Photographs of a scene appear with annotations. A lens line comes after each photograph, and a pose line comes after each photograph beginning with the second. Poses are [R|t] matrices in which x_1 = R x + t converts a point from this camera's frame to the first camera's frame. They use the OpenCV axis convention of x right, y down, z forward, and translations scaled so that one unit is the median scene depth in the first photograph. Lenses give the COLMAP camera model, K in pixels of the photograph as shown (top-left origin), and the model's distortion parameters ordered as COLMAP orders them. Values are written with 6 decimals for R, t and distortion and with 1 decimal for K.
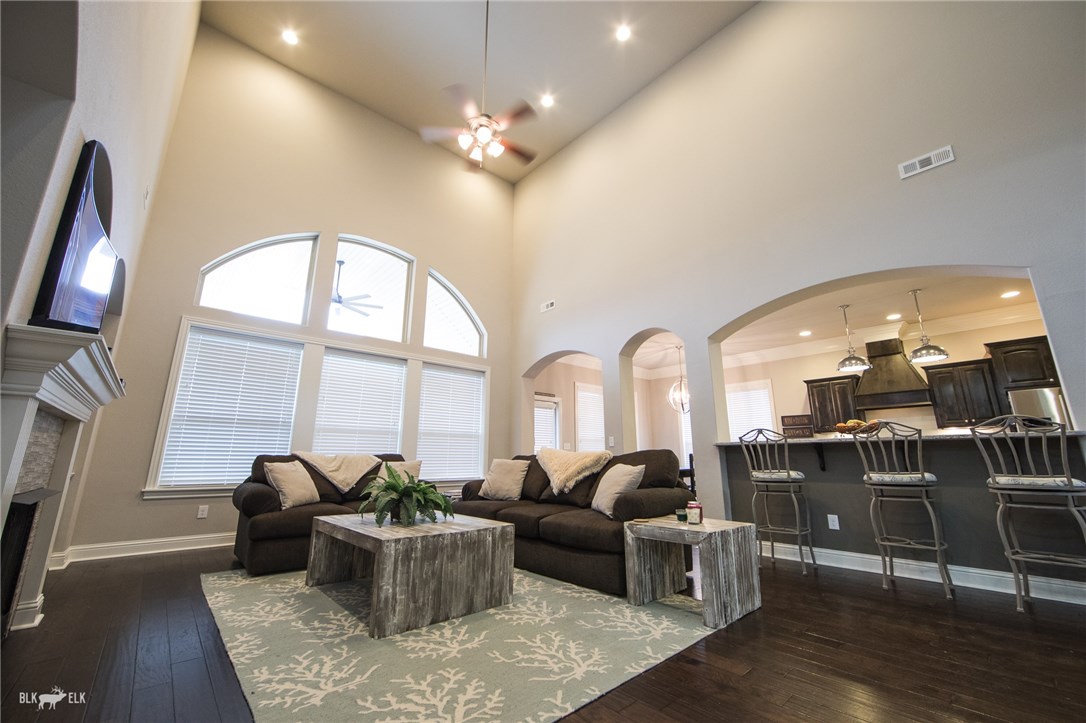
lens RADIAL K [[426.9, 0, 543.0], [0, 426.9, 361.5], [0, 0, 1]] dist [-0.010884, 0.000570]
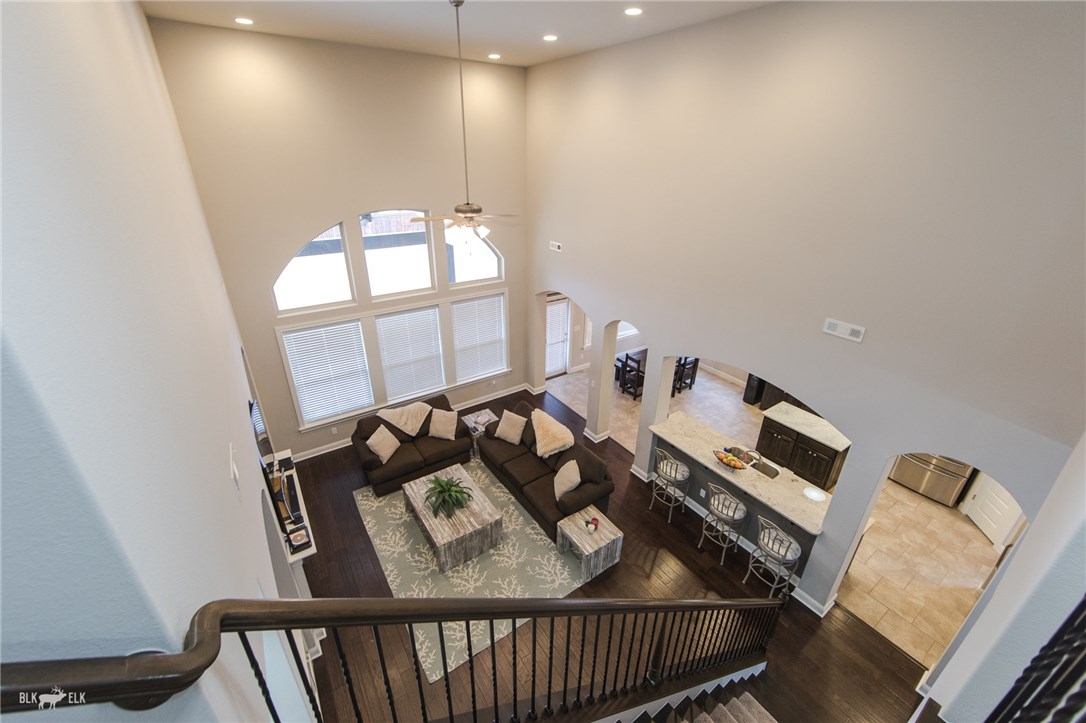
lens RADIAL K [[428.0, 0, 543.0], [0, 428.0, 361.5], [0, 0, 1]] dist [-0.002251, 0.000067]
pose [[0.991740, 0.068506, -0.108434, 0.238799], [0.013973, 0.782674, 0.622275, -1.176578], [0.127498, -0.618650, 0.775252, -0.053959]]
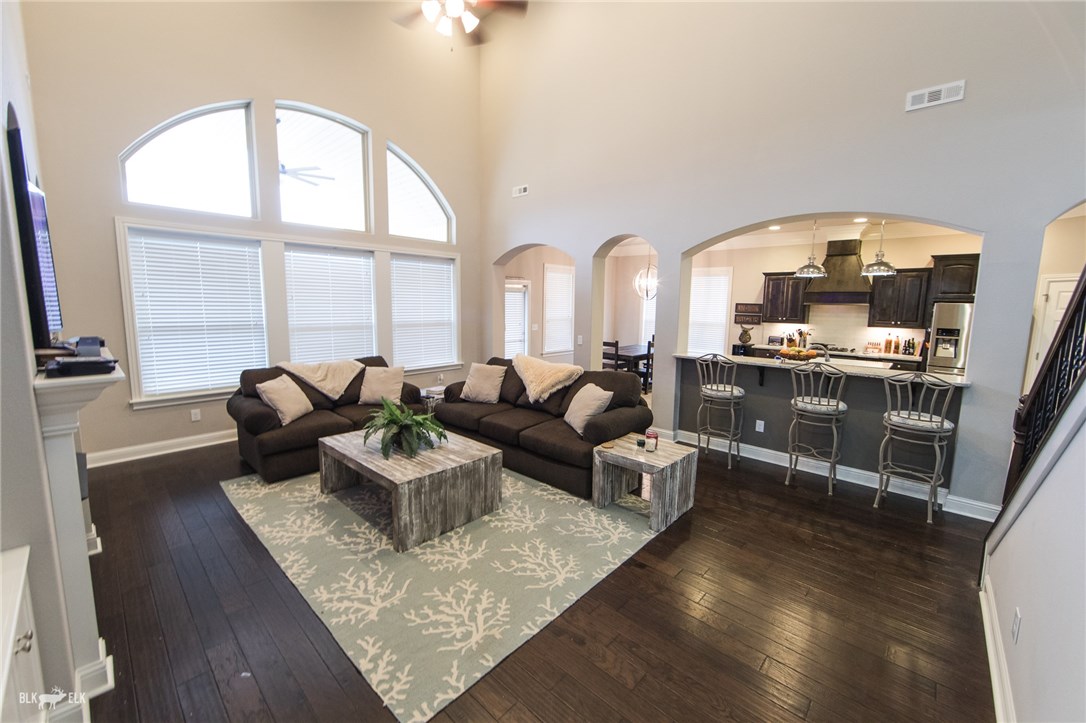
lens RADIAL K [[428.0, 0, 543.0], [0, 428.0, 361.5], [0, 0, 1]] dist [-0.002251, 0.000067]
pose [[0.995534, 0.001665, 0.094393, -0.056134], [-0.035142, 0.934528, 0.354149, -0.229875], [-0.087624, -0.355885, 0.930413, -0.022900]]
